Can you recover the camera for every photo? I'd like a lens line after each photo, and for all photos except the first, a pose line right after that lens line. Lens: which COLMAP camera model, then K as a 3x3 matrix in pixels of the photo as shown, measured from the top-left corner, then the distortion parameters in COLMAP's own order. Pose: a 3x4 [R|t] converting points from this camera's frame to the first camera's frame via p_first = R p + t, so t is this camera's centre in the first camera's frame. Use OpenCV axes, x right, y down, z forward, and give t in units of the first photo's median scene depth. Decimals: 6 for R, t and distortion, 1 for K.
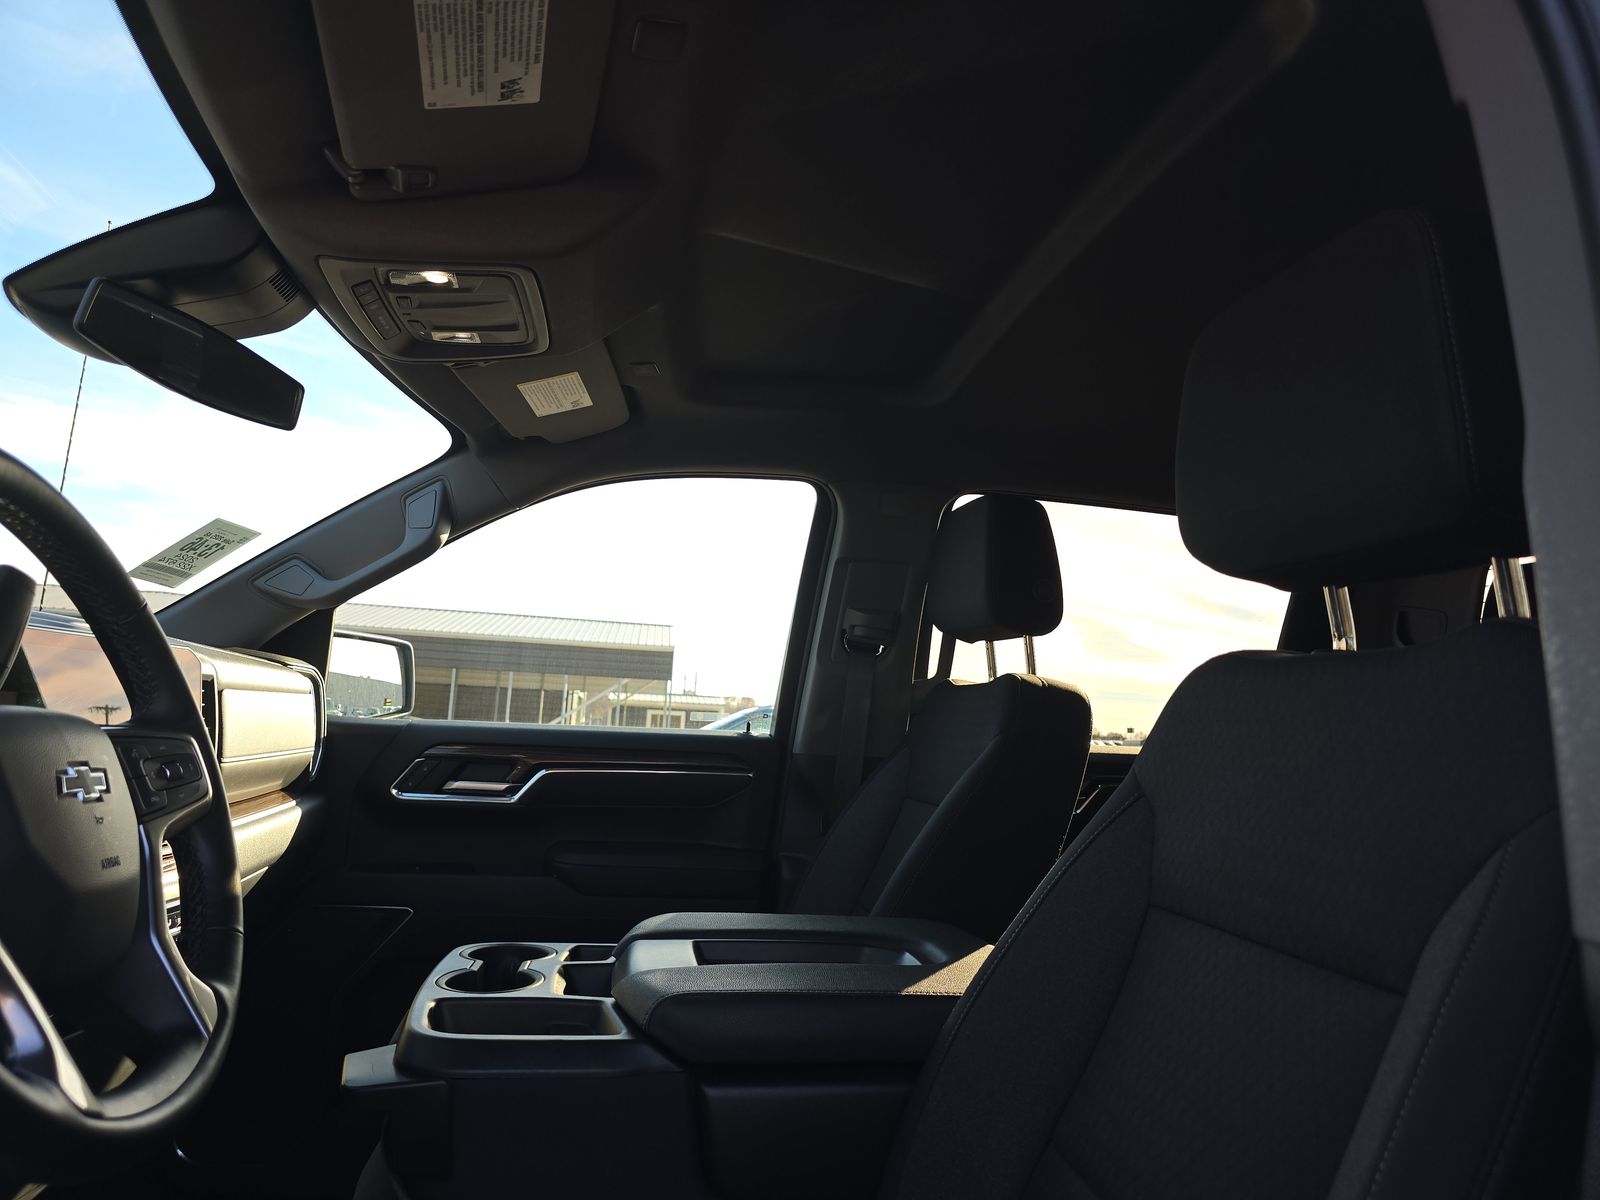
lens RADIAL K [[1085.9, 0, 806.8], [0, 1085.9, 598.4], [0, 0, 1]] dist [0.080097, -0.074080]
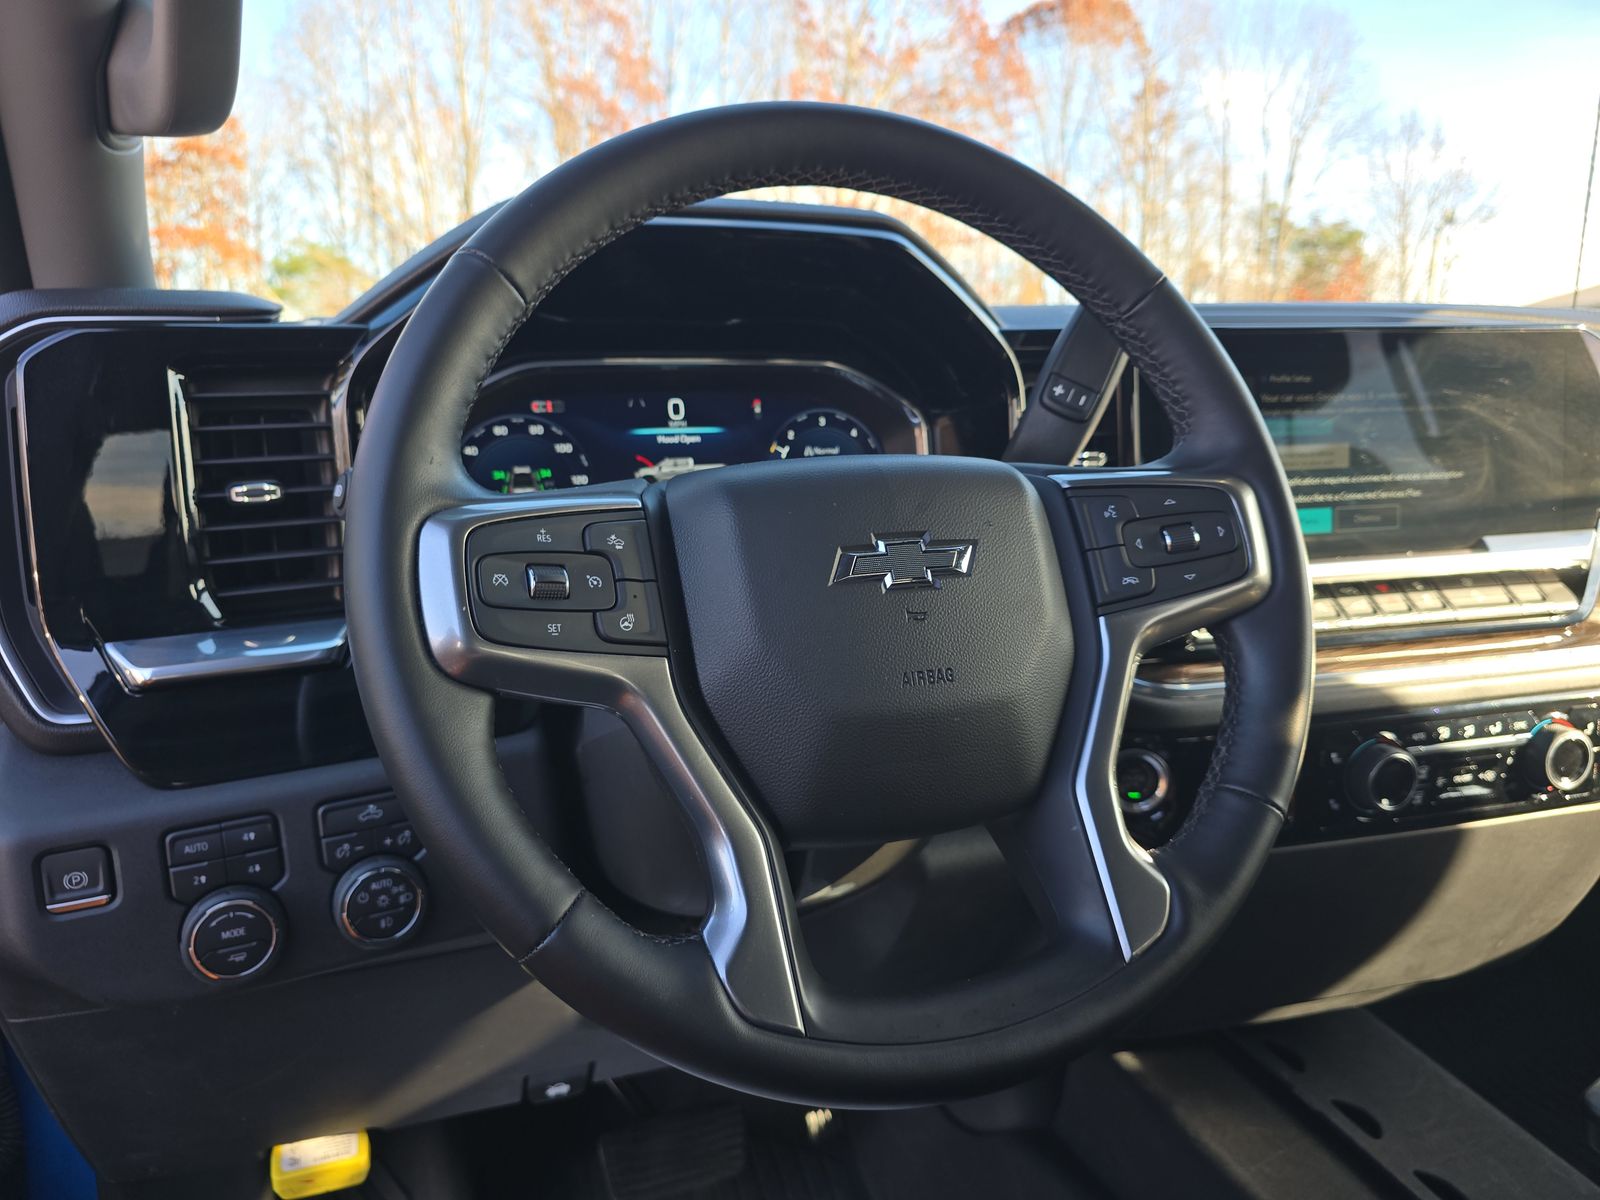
lens RADIAL K [[1088.9, 0, 806.8], [0, 1088.9, 588.5], [0, 0, 1]] dist [0.051433, -0.071322]
pose [[0.194410, 0.107524, -0.975009, 0.006705], [0.148261, 0.979334, 0.137563, 0.027850], [0.969651, -0.171300, 0.174451, 0.291358]]
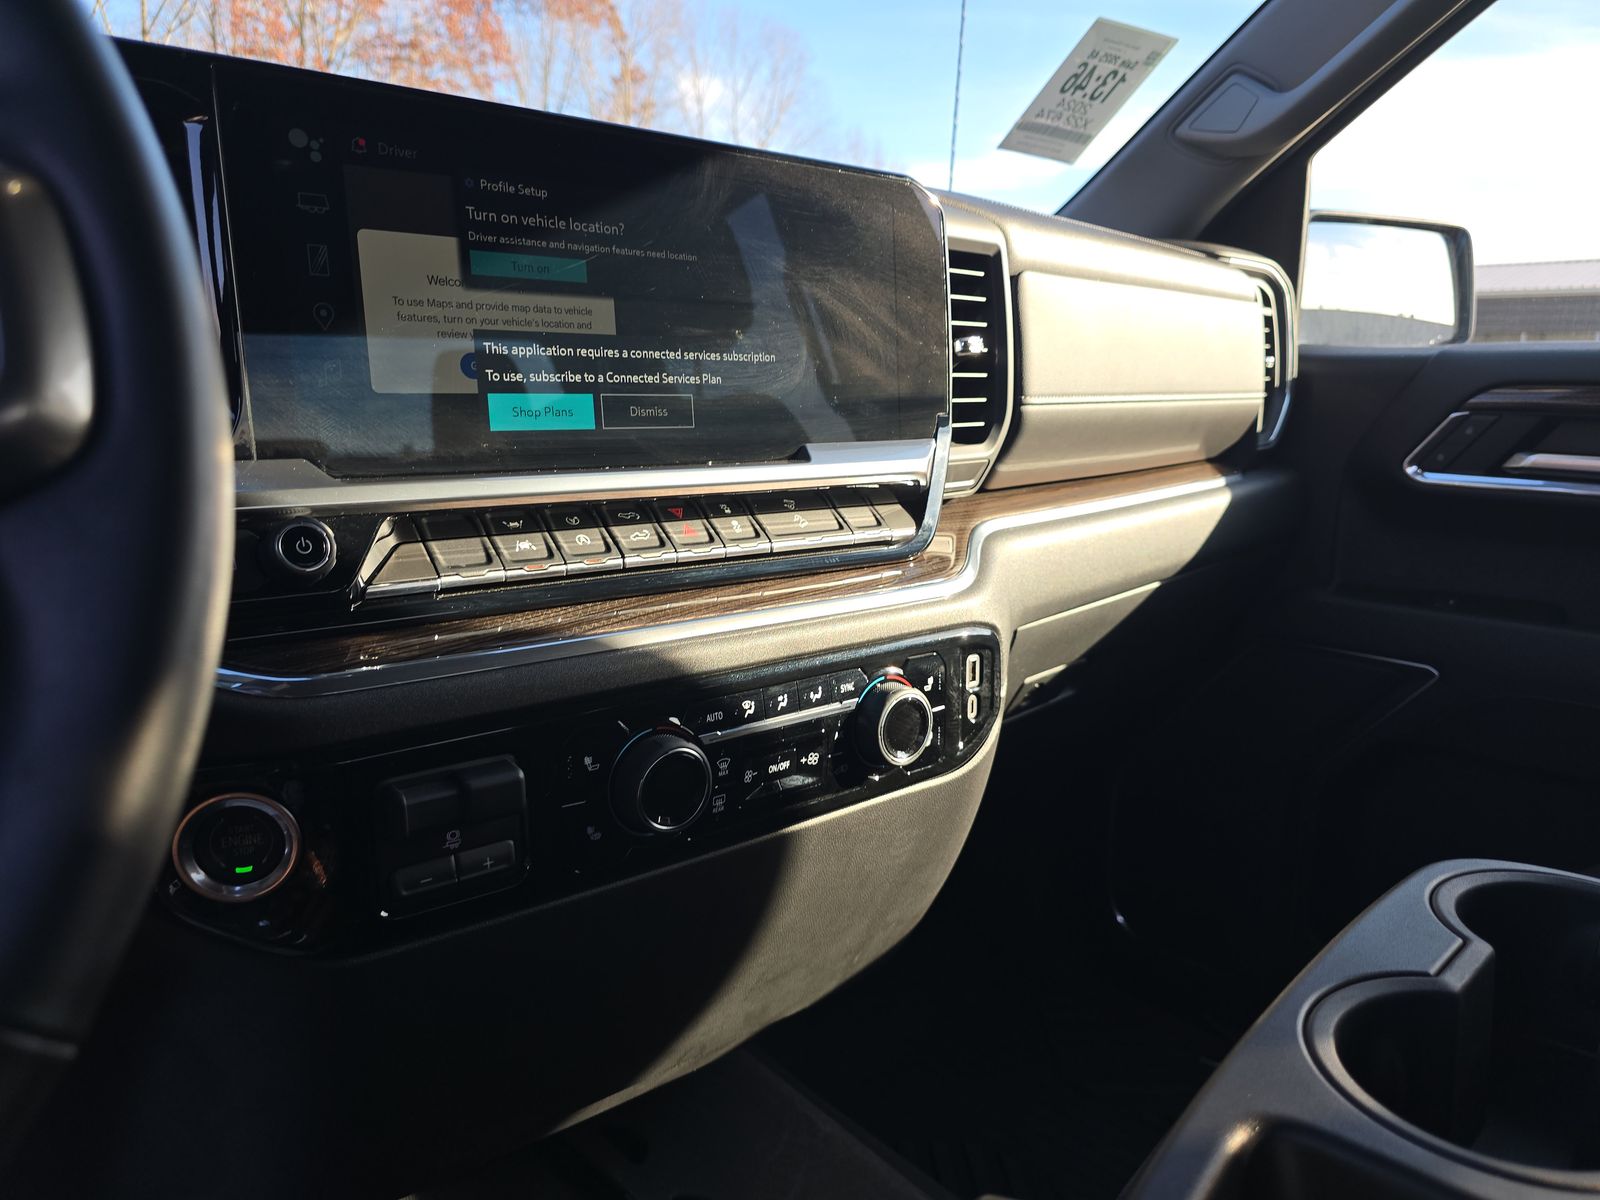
lens RADIAL K [[1088.9, 0, 806.8], [0, 1088.9, 588.5], [0, 0, 1]] dist [0.051433, -0.071322]
pose [[0.597518, 0.106136, -0.794801, -0.109239], [0.114351, 0.969792, 0.215471, 0.082797], [0.793660, -0.219634, 0.567331, 0.445225]]
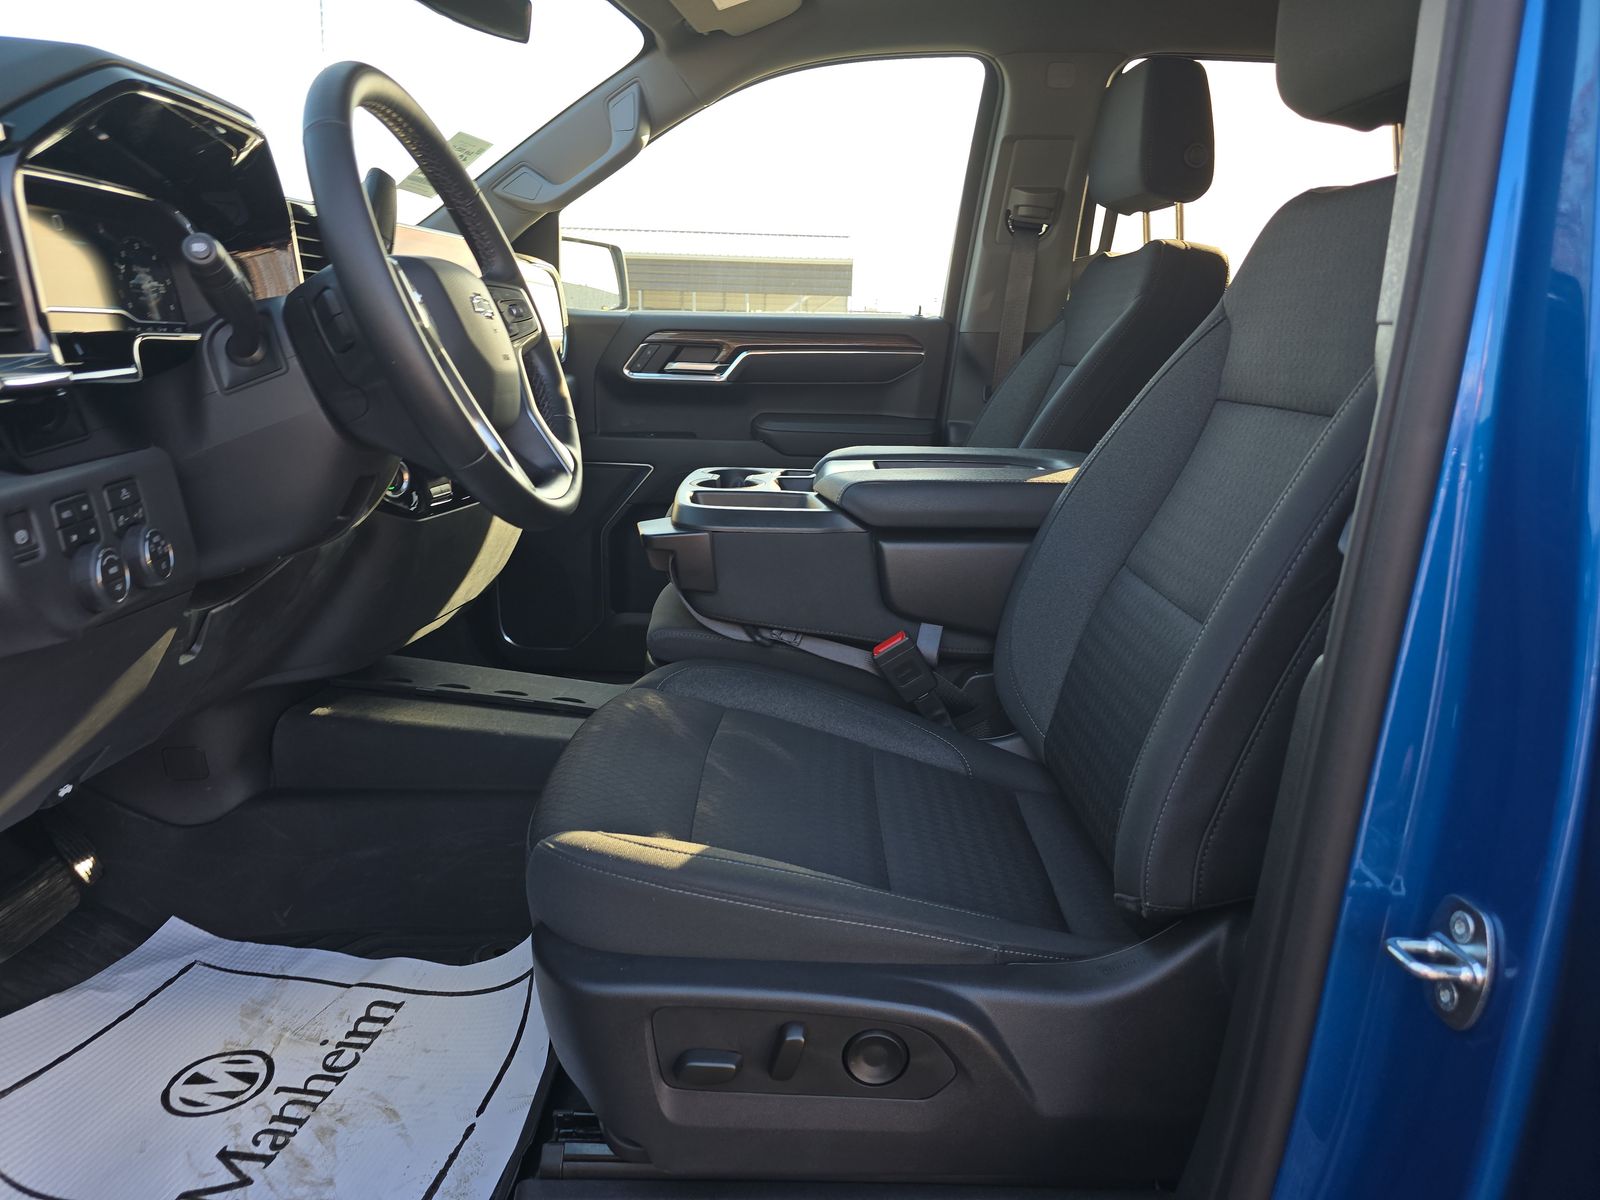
lens RADIAL K [[1085.9, 0, 806.8], [0, 1085.9, 598.4], [0, 0, 1]] dist [0.080097, -0.074080]
pose [[0.985910, 0.006064, -0.167167, 0.025313], [0.050870, 0.941143, 0.334158, 0.020486], [0.159354, -0.337954, 0.927574, -0.186288]]
